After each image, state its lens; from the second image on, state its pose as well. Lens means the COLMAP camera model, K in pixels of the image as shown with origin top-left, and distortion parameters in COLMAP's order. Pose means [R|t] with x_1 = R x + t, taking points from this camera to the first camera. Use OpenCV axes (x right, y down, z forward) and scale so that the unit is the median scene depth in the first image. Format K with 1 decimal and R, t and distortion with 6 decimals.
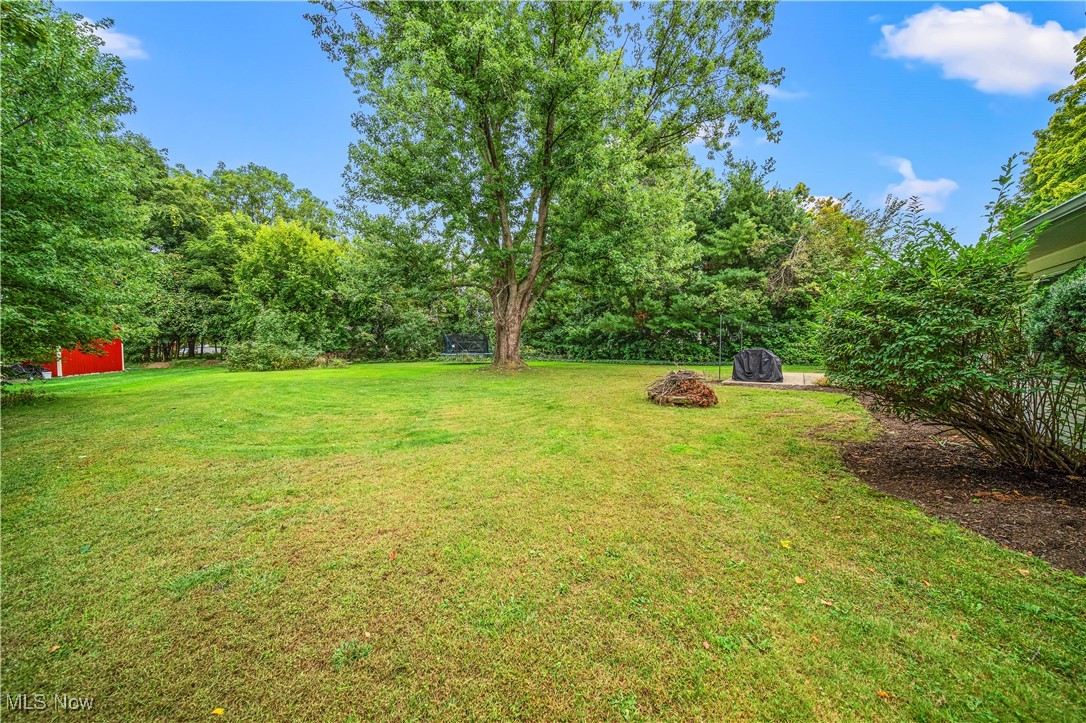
lens RADIAL K [[381.3, 0, 548.5], [0, 381.3, 355.6], [0, 0, 1]] dist [0.002220, -0.001749]
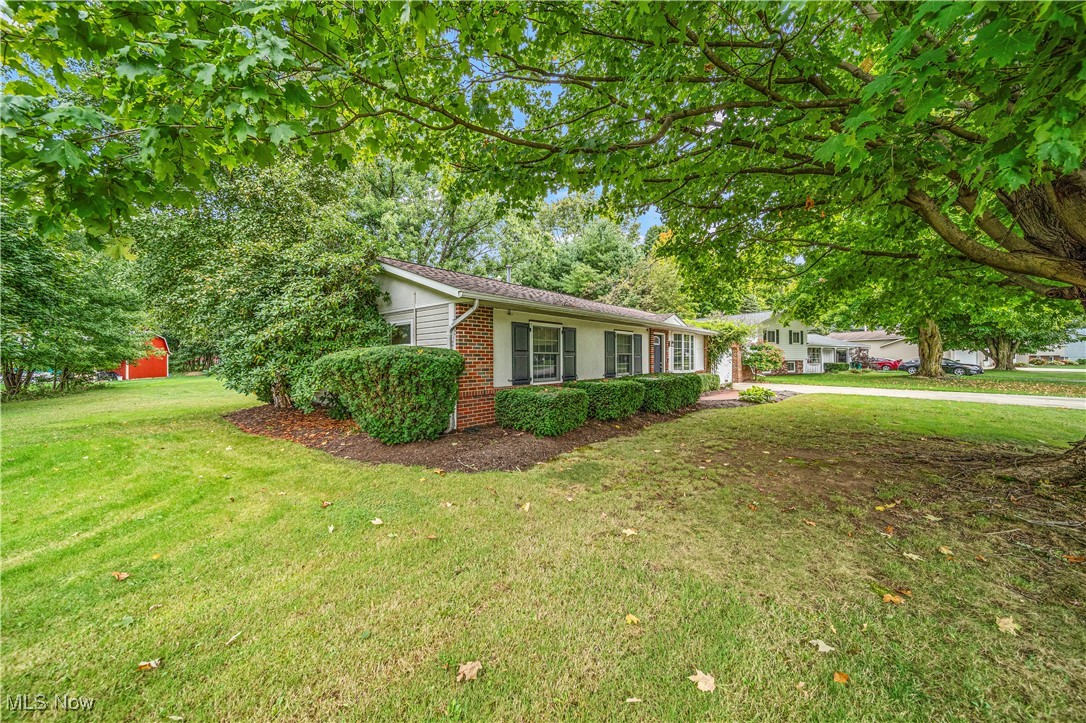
lens RADIAL K [[381.3, 0, 539.9], [0, 381.3, 360.3], [0, 0, 1]] dist [0.002220, -0.001749]
pose [[0.993656, -0.001527, -0.112451, 0.506603], [-0.000907, 0.999767, -0.021588, 0.004982], [0.112458, 0.021553, 0.993423, -0.328235]]
